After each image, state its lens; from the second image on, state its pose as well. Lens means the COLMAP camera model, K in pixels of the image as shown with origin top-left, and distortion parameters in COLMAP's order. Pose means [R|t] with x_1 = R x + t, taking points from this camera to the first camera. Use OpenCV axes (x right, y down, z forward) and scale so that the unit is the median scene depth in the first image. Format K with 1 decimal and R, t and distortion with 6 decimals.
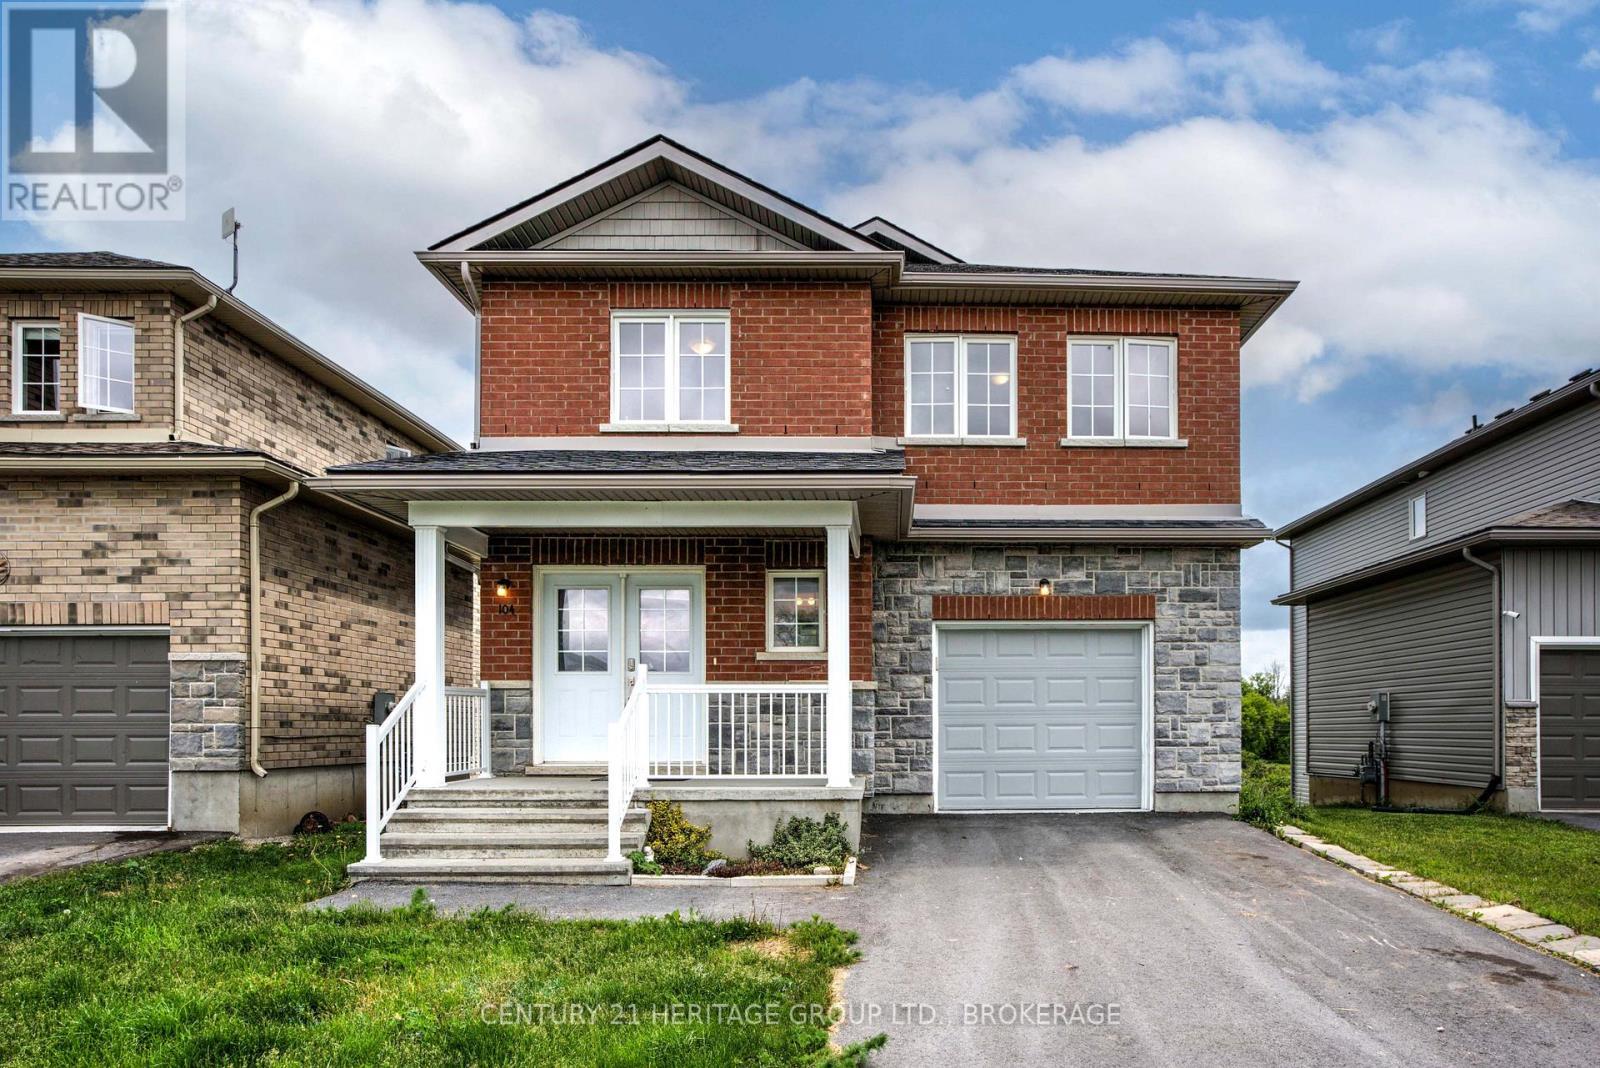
lens RADIAL K [[1023.4, 0, 900.5], [0, 1023.4, 719.0], [0, 0, 1]] dist [-0.006773, 0.003219]
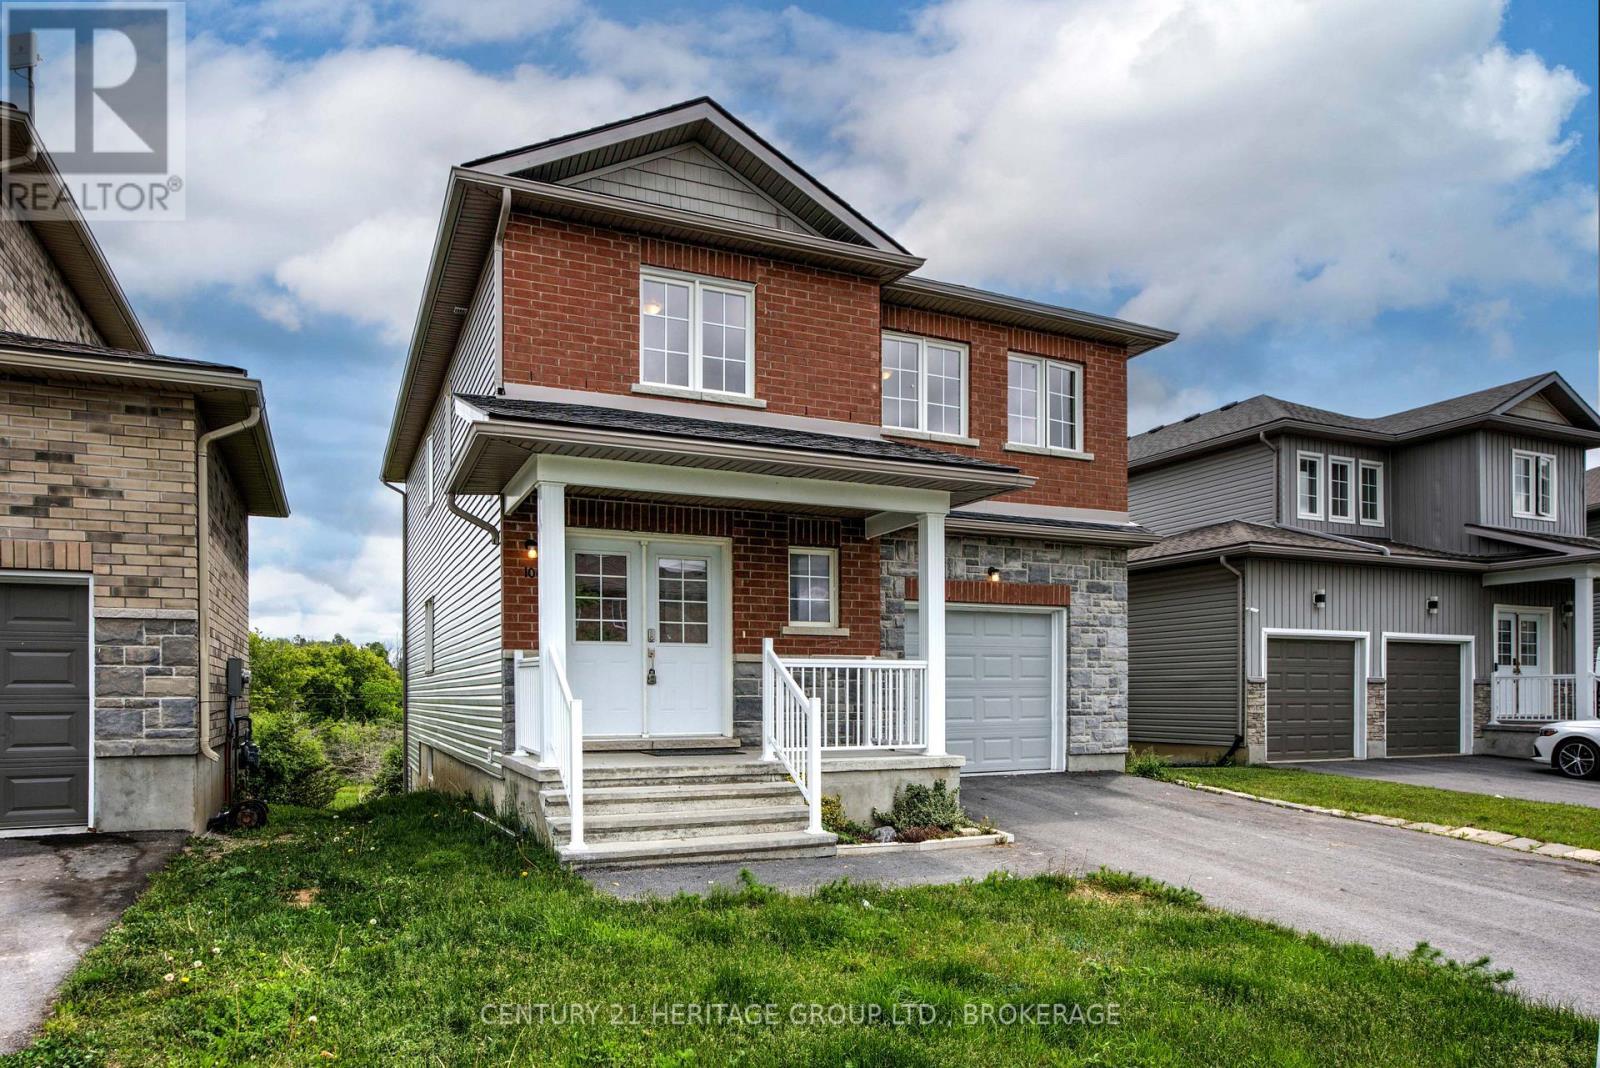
lens RADIAL K [[1026.9, 0, 802.4], [0, 1026.9, 696.6], [0, 0, 1]] dist [-0.006215, 0.000498]
pose [[0.916711, -0.000850, 0.399551, -0.527842], [-0.003040, 0.999954, 0.009101, -0.004711], [-0.399540, -0.009558, 0.916666, 0.053083]]
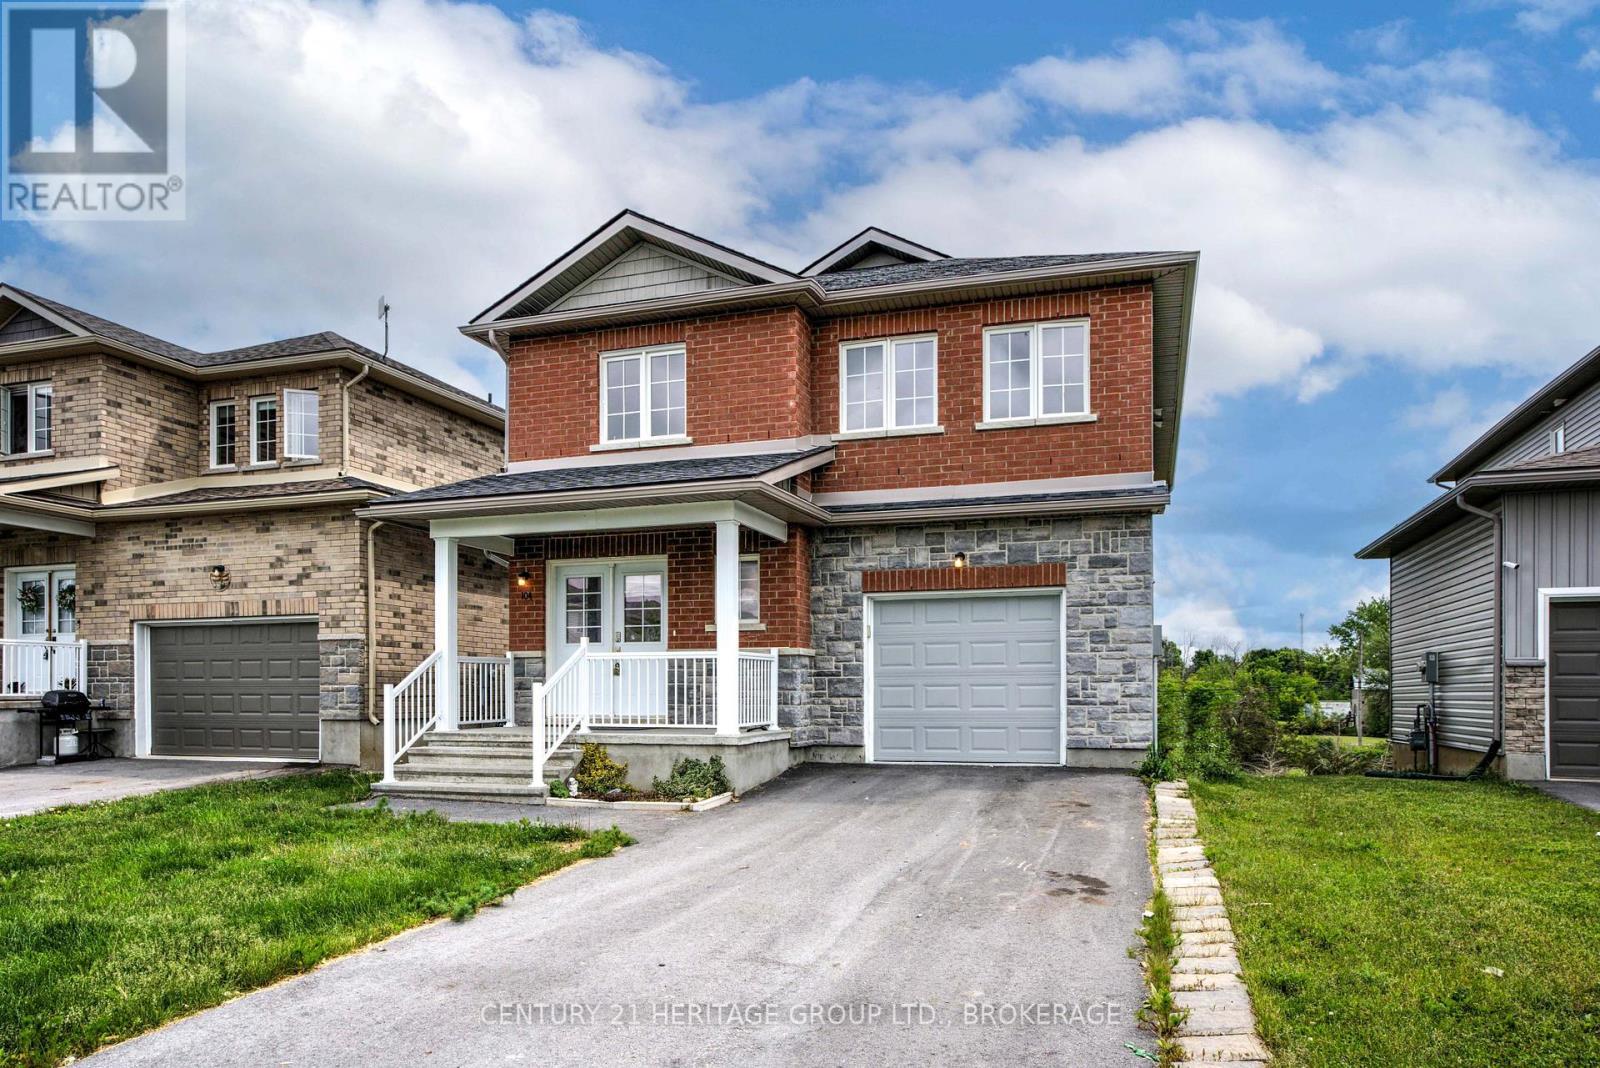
lens RADIAL K [[1051.4, 0, 799.8], [0, 1051.4, 689.0], [0, 0, 1]] dist [-0.004123, 0.003875]
pose [[0.943945, -0.001118, -0.330101, 0.370443], [0.002019, 0.999995, 0.002387, 0.007280], [0.330097, -0.002919, 0.943942, -0.130823]]
